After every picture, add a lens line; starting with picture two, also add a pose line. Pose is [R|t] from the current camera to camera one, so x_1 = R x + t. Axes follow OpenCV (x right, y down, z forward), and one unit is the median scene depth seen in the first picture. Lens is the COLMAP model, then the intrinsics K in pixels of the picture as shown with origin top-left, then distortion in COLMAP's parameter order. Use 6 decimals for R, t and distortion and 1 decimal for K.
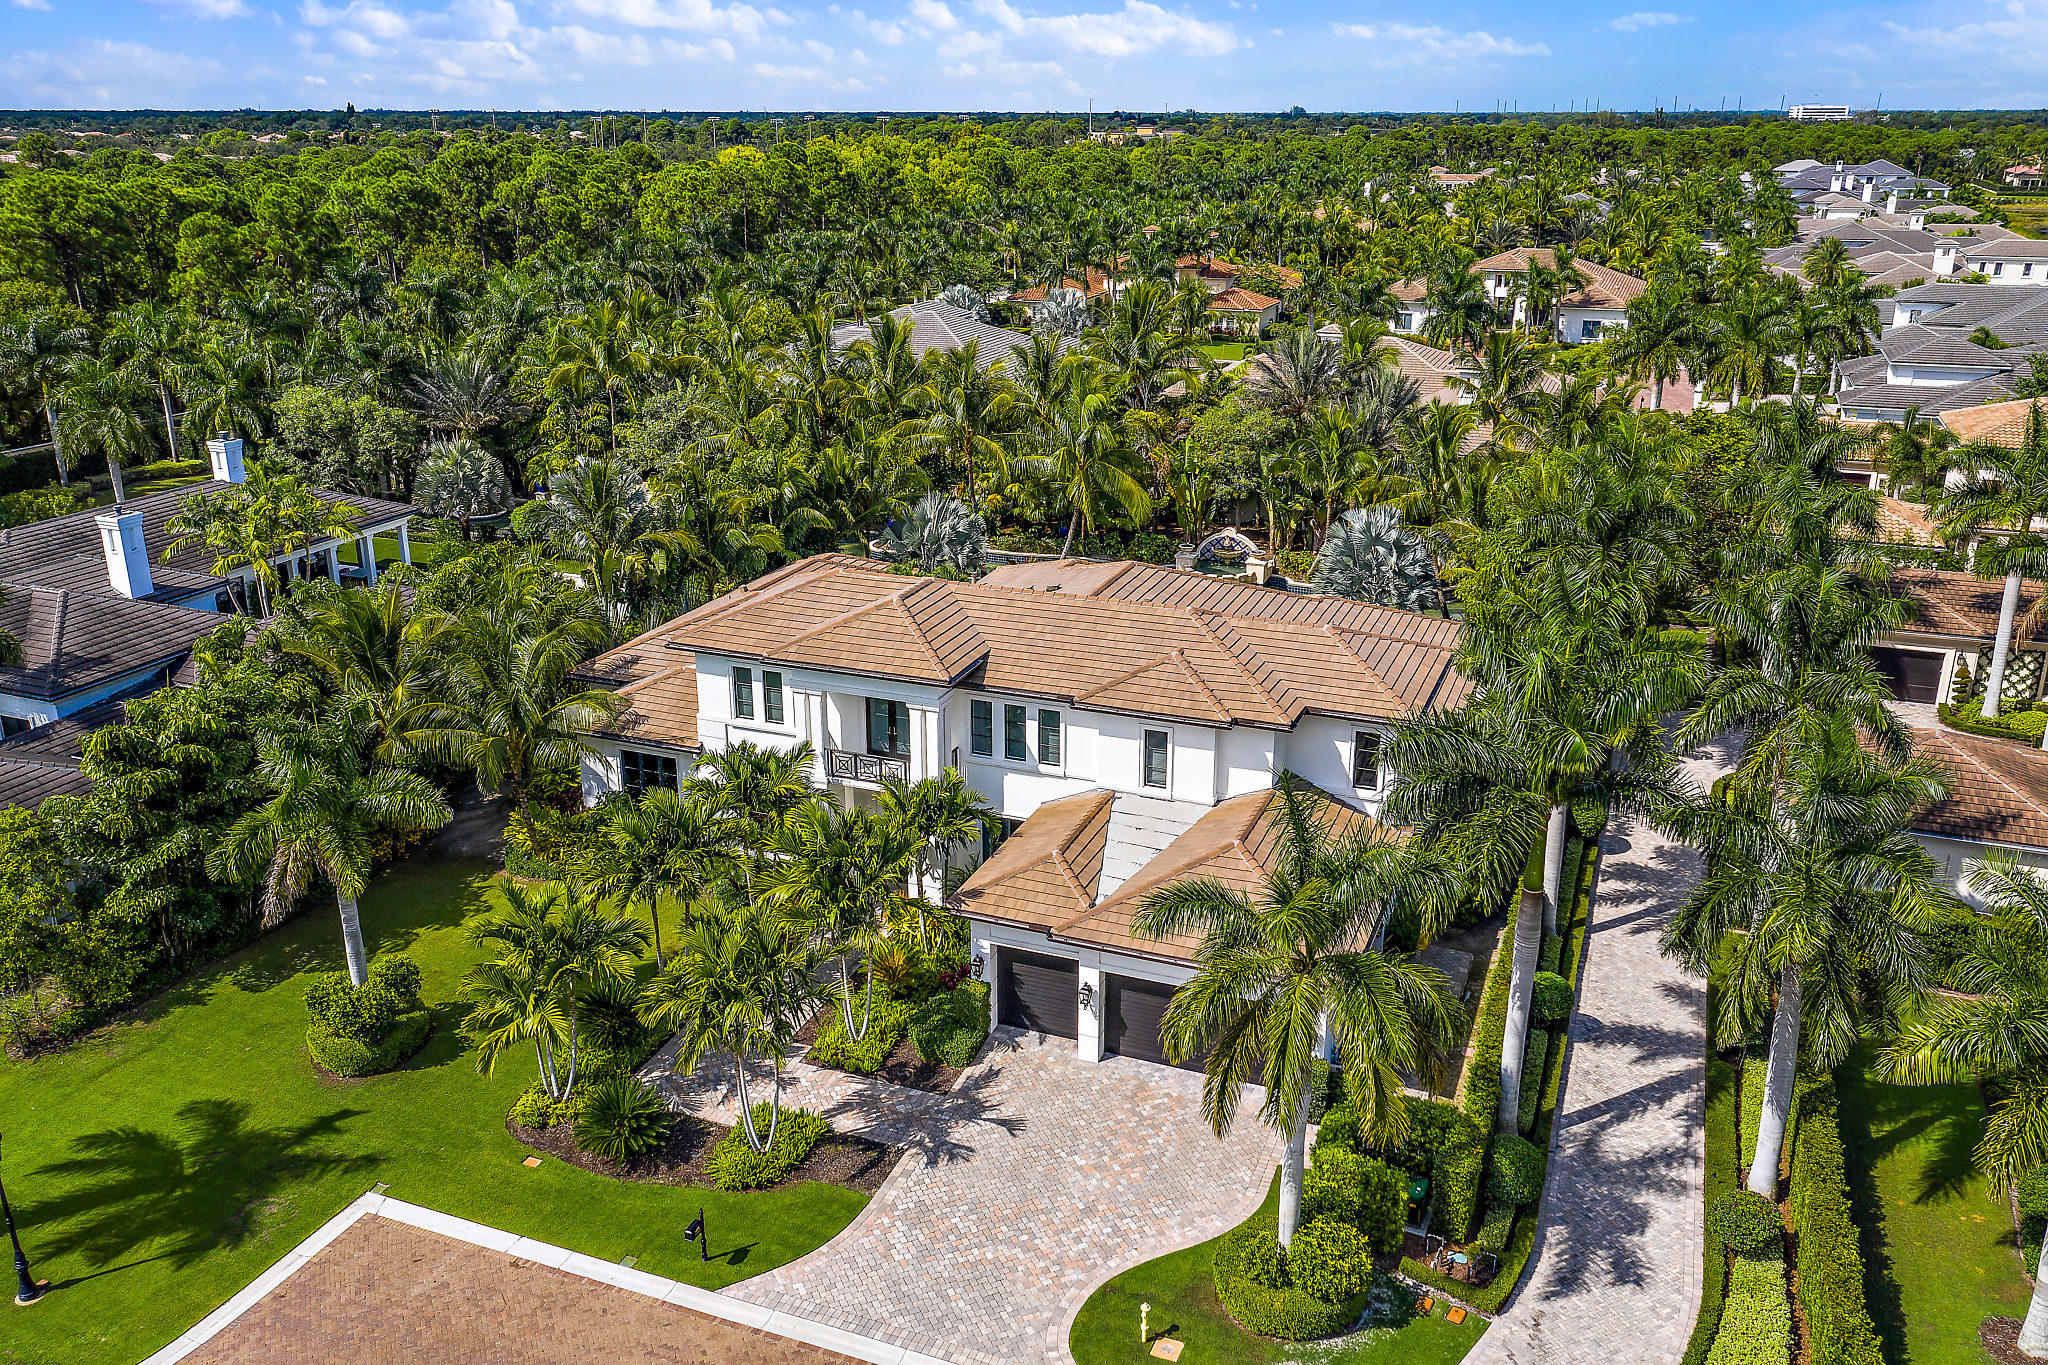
lens RADIAL K [[1610.5, 0, 1022.9], [0, 1610.5, 677.9], [0, 0, 1]] dist [0.003146, -0.003260]
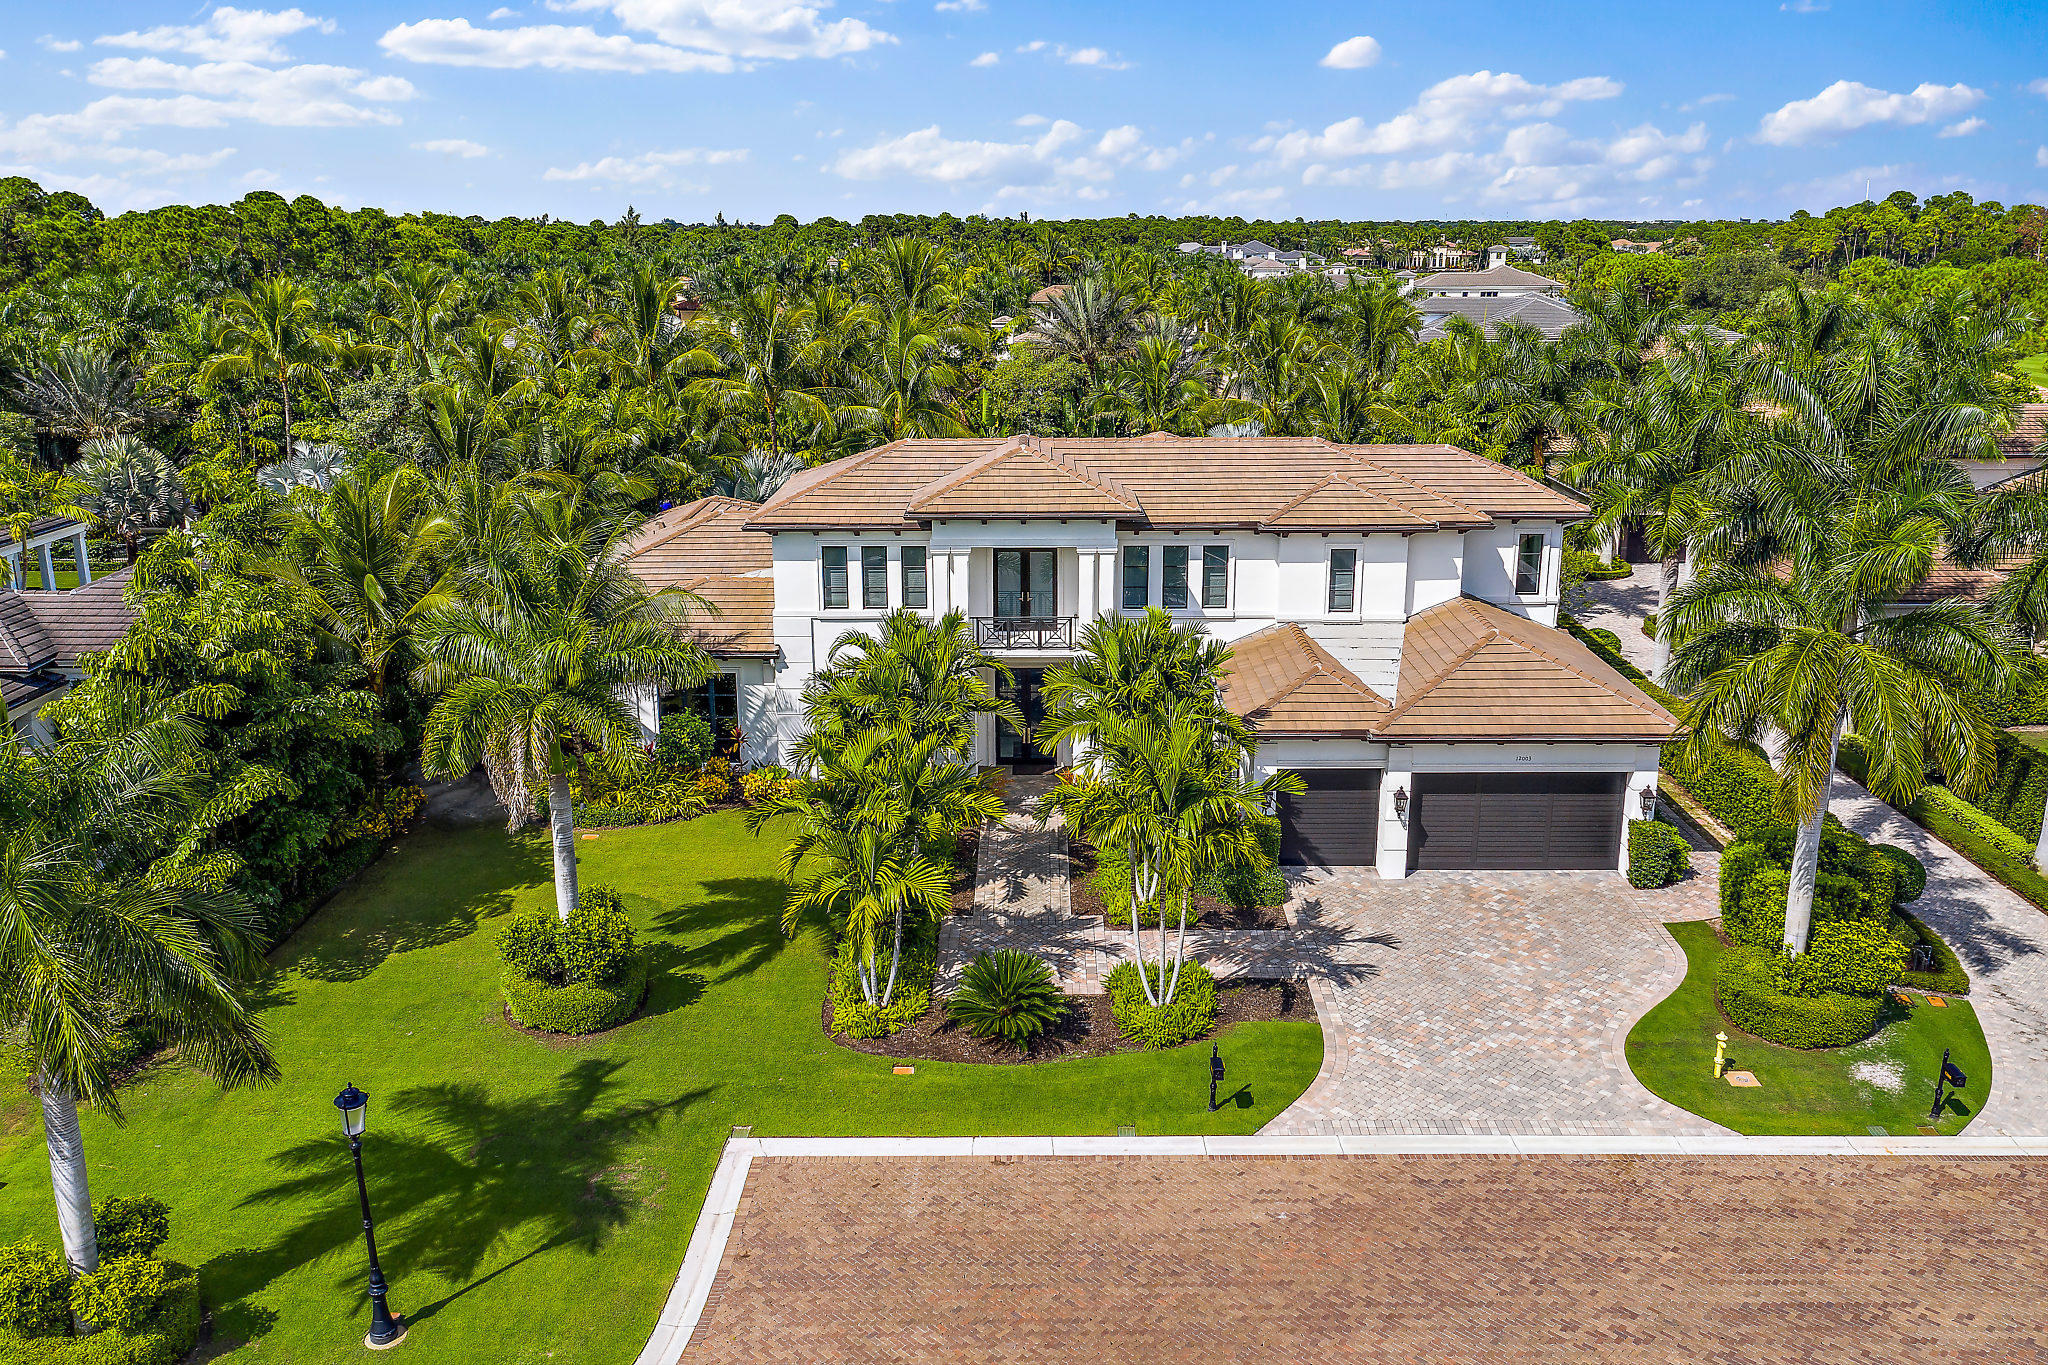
lens RADIAL K [[1610.5, 0, 1065.1], [0, 1610.5, 664.1], [0, 0, 1]] dist [0.003146, -0.003260]
pose [[0.931680, -0.100361, 0.349141, -0.394479], [0.122229, 0.991650, -0.041114, 0.114527], [-0.342099, 0.080980, 0.936168, 0.163204]]
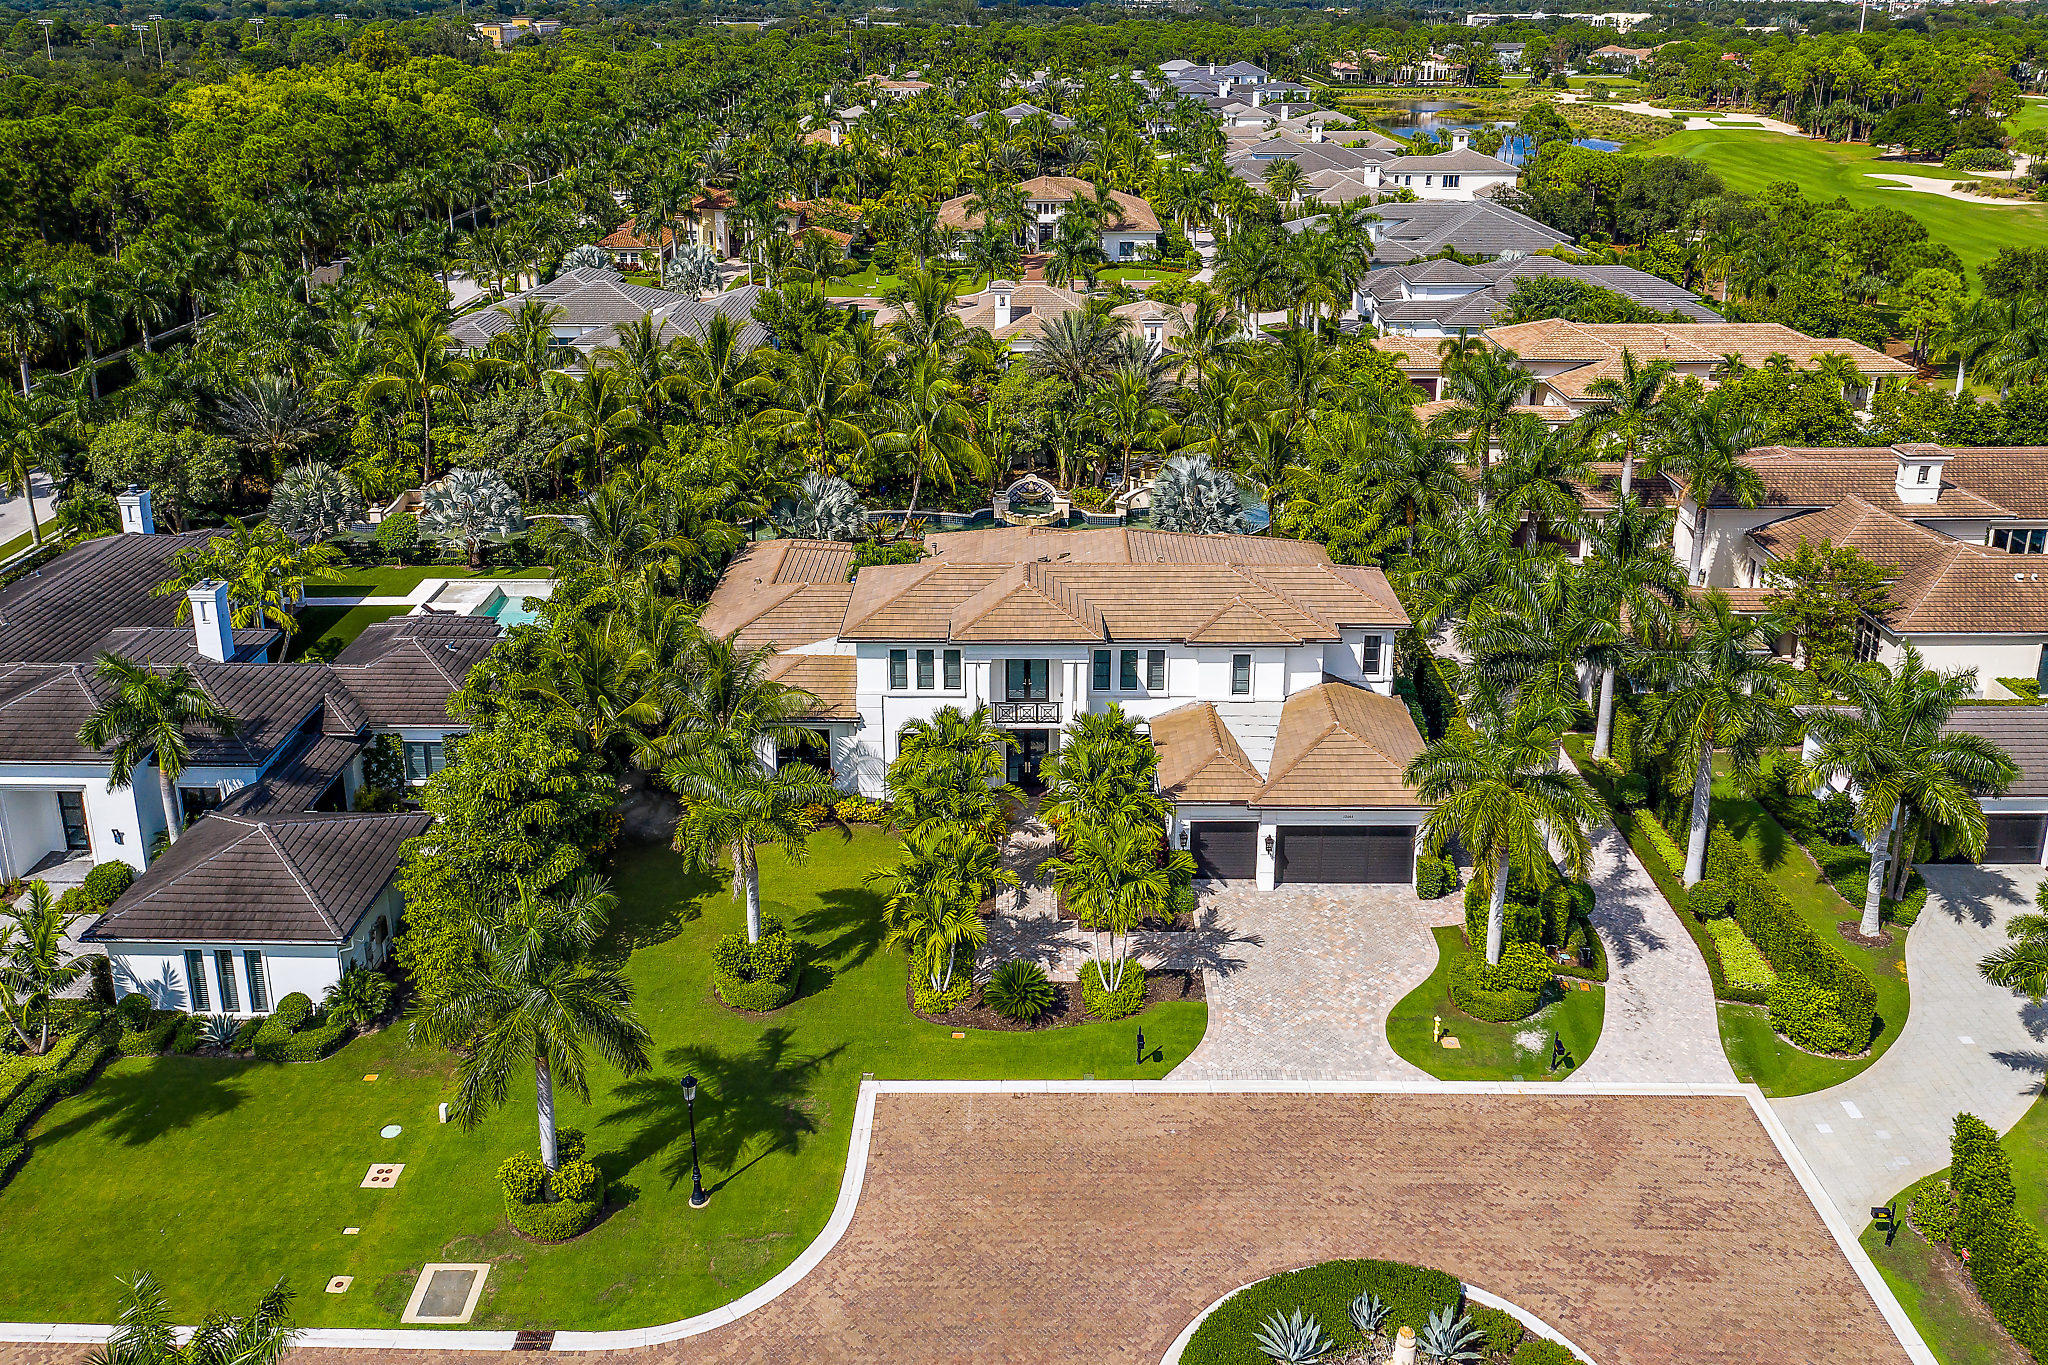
lens RADIAL K [[1610.5, 0, 1055.6], [0, 1610.5, 501.5], [0, 0, 1]] dist [0.003146, -0.003260]
pose [[0.931662, -0.106489, 0.347370, -0.525877], [0.120548, 0.992525, -0.019051, -0.089856], [-0.342745, 0.059624, 0.937535, -0.267717]]
